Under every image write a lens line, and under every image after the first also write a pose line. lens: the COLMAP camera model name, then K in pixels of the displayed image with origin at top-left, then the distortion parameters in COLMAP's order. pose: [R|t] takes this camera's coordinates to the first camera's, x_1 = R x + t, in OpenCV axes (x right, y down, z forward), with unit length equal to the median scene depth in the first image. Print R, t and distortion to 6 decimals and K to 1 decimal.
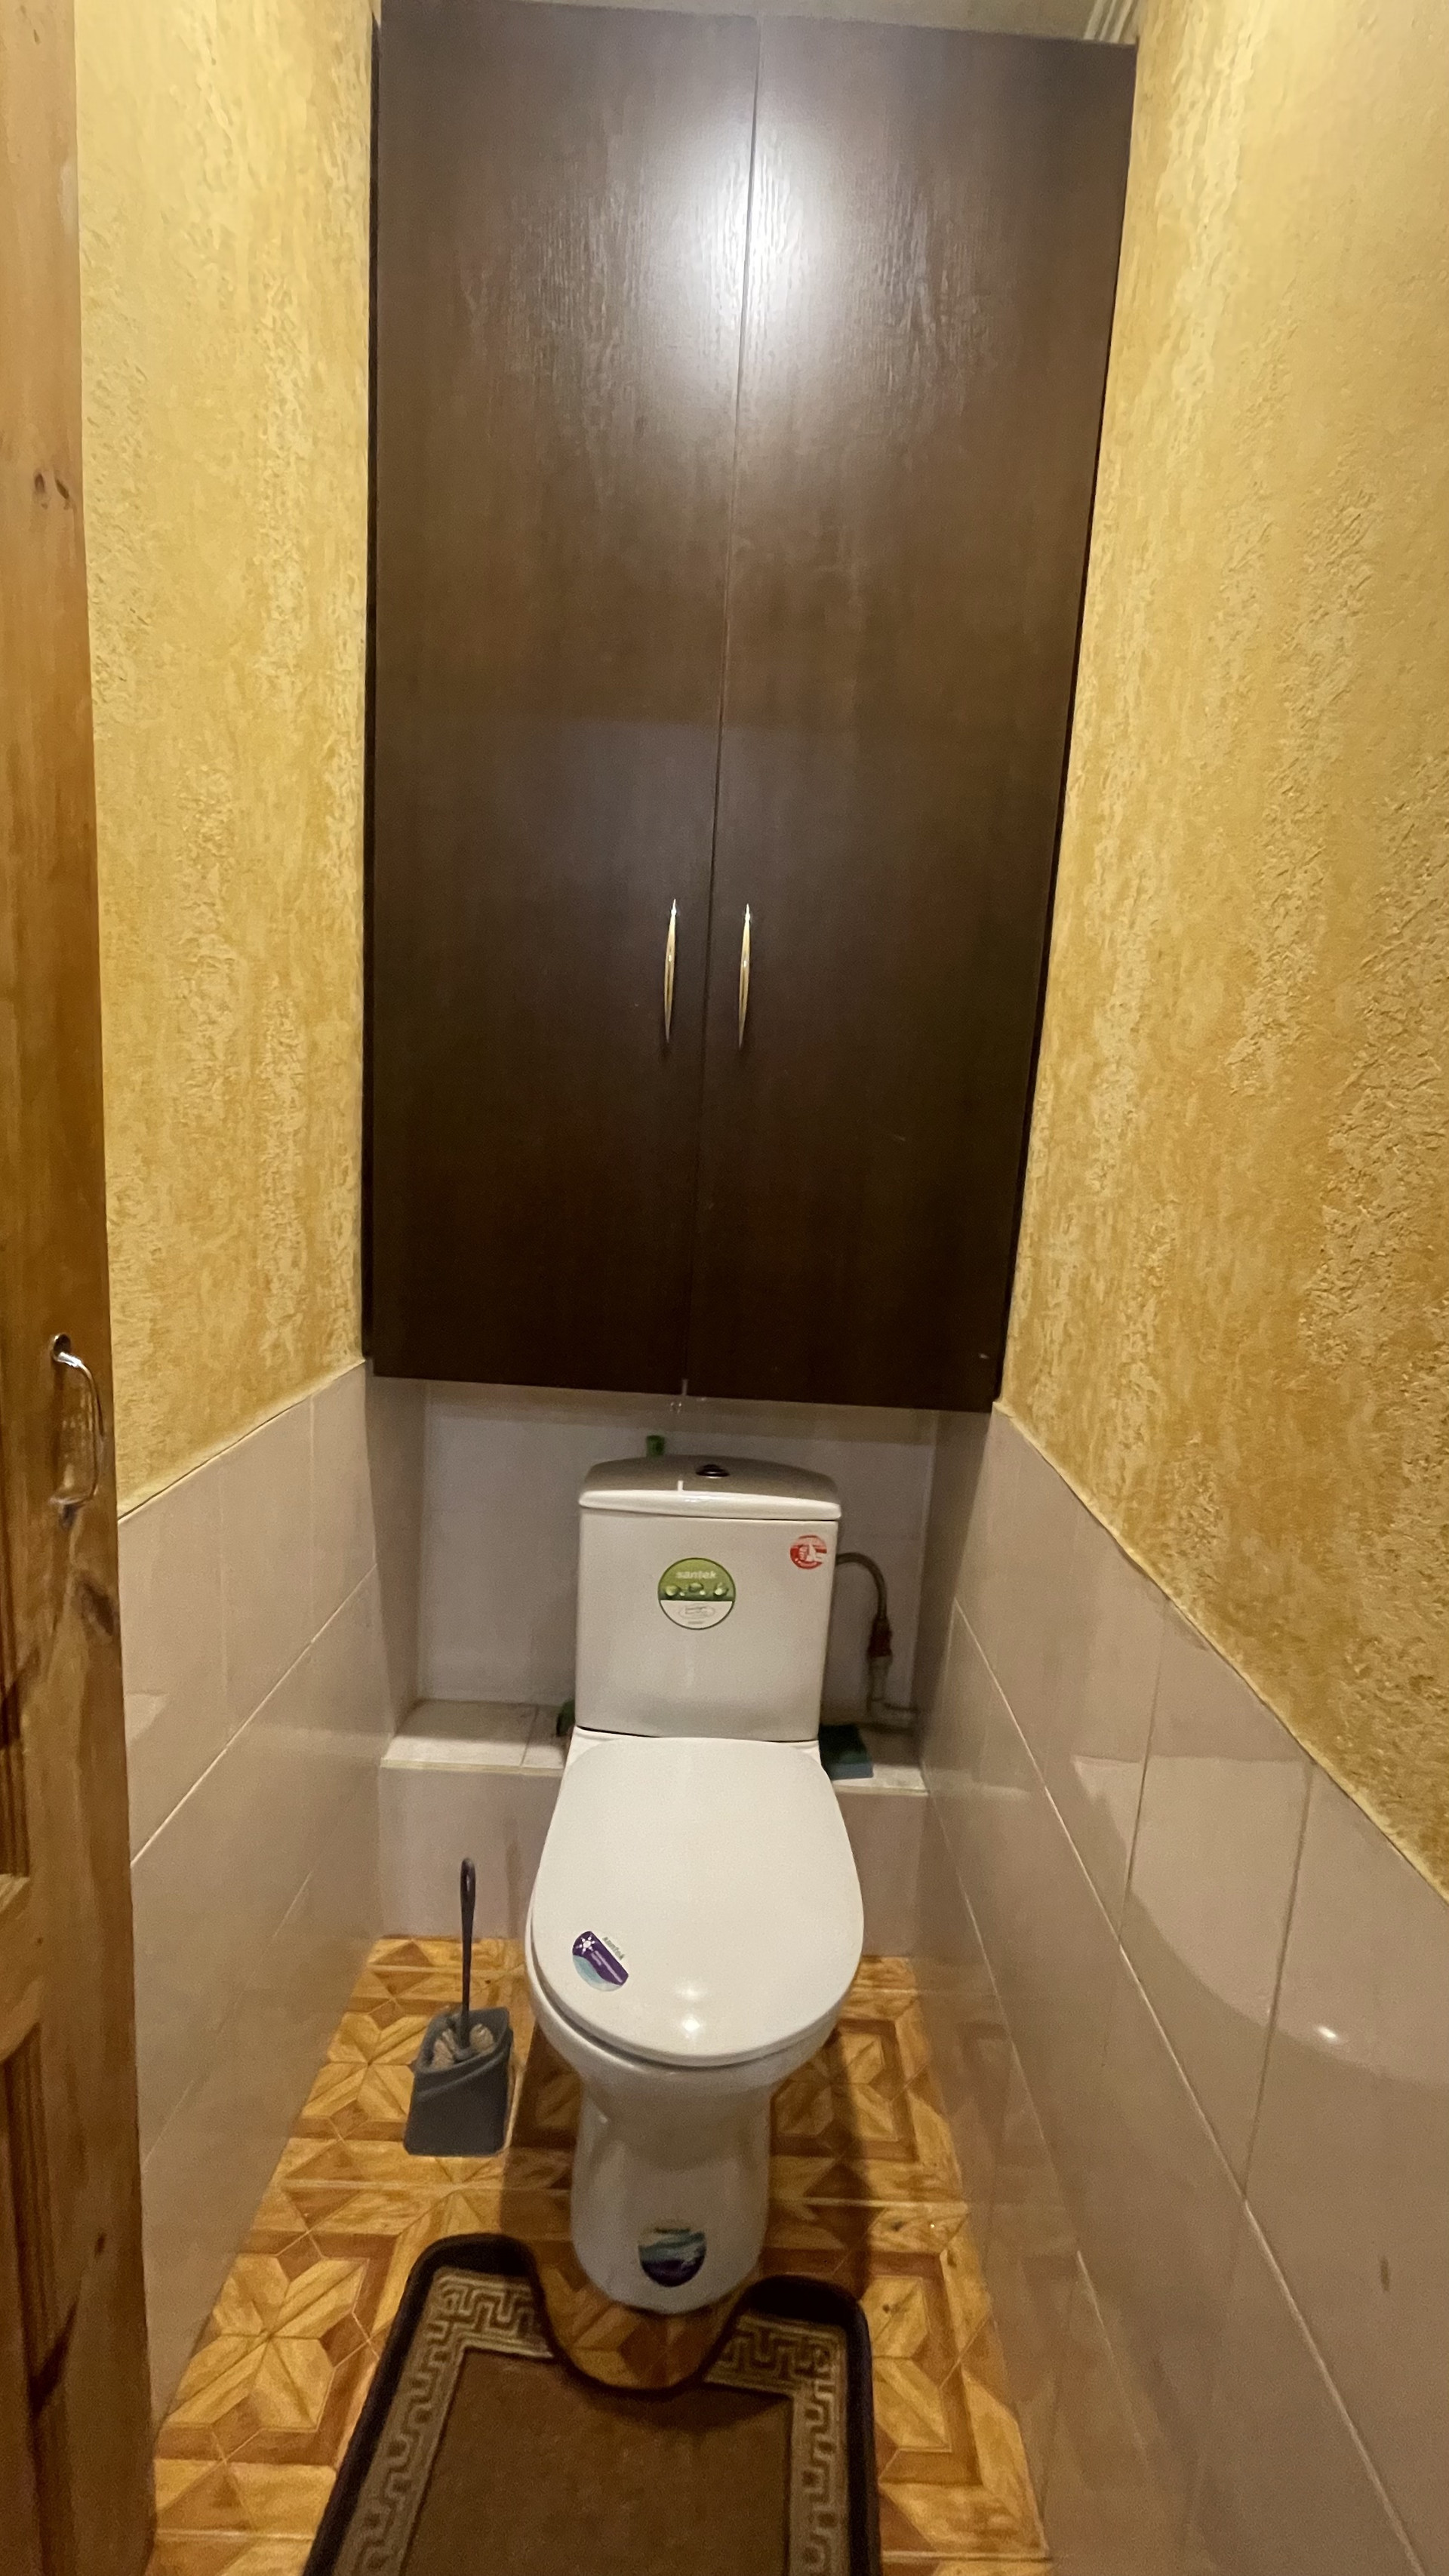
lens RADIAL K [[1046.2, 0, 733.3], [0, 1046.2, 1287.5], [0, 0, 1]] dist [-0.000796, 0.000369]
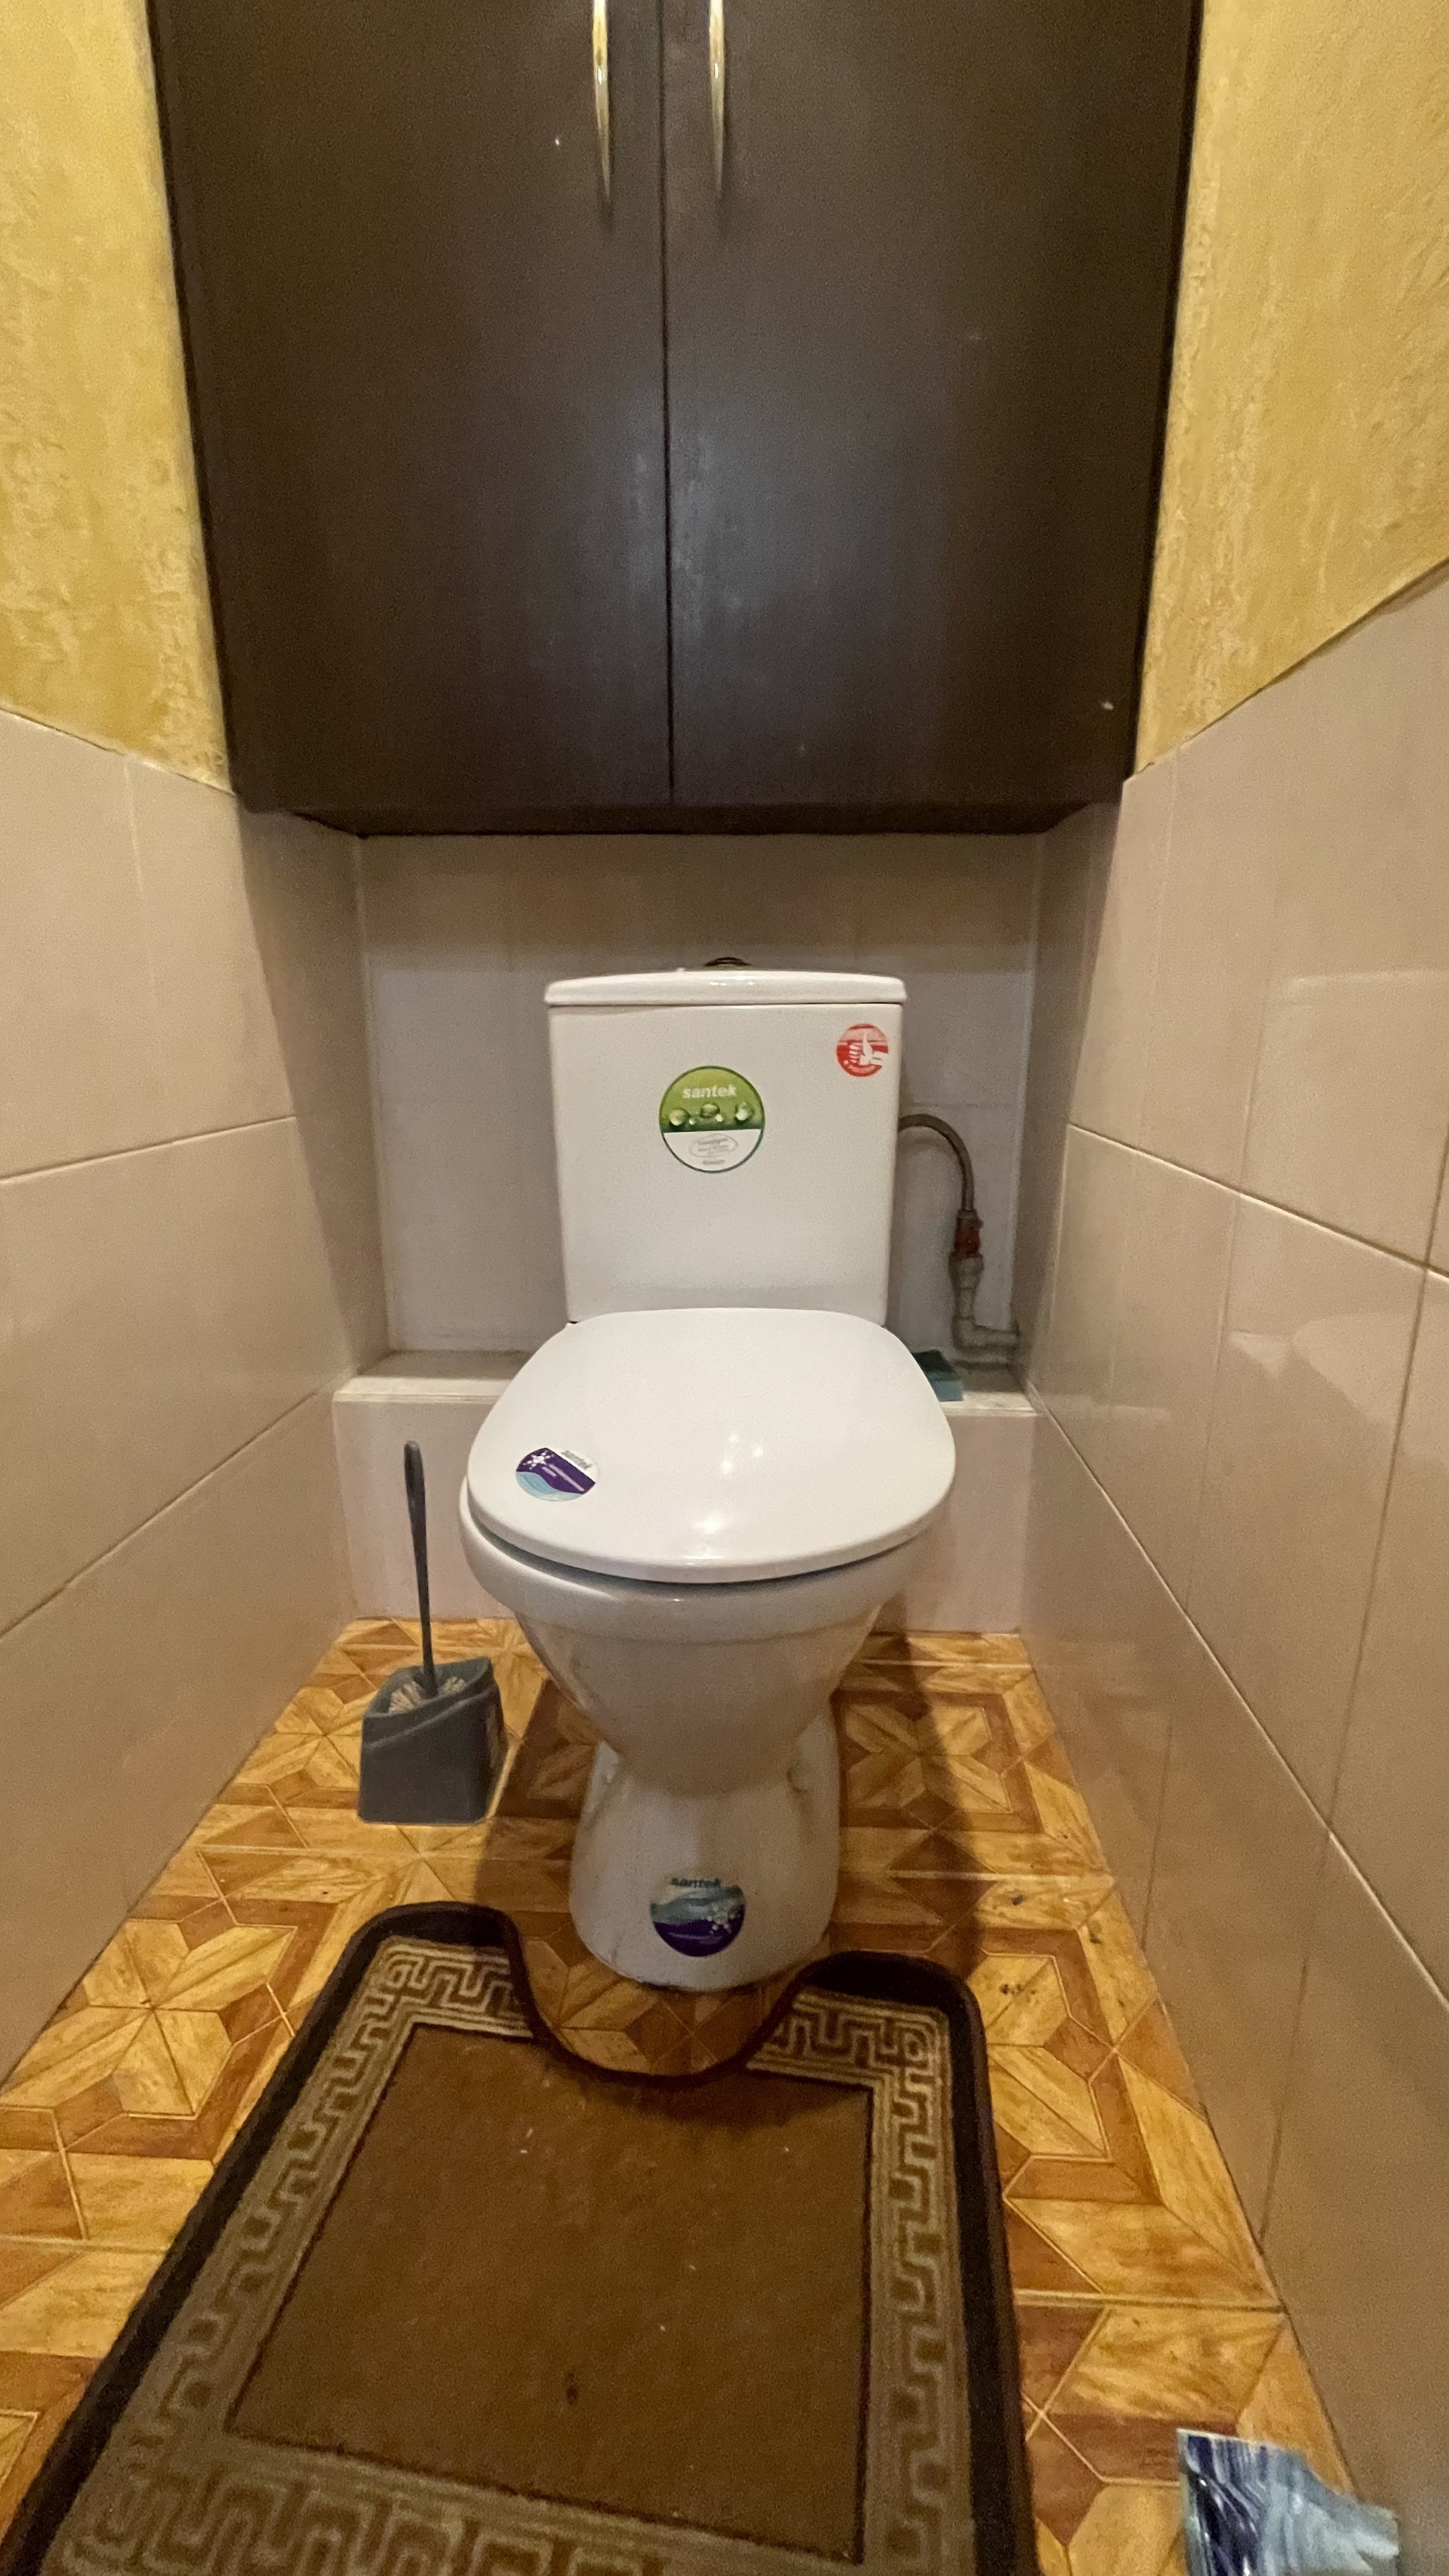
lens RADIAL K [[1056.8, 0, 734.7], [0, 1056.8, 1281.8], [0, 0, 1]] dist [-0.029472, 0.022595]
pose [[0.996335, -0.045404, -0.072494, 0.036742], [0.050823, 0.995906, 0.074754, 0.434533], [0.068803, -0.078165, 0.994563, 0.318425]]
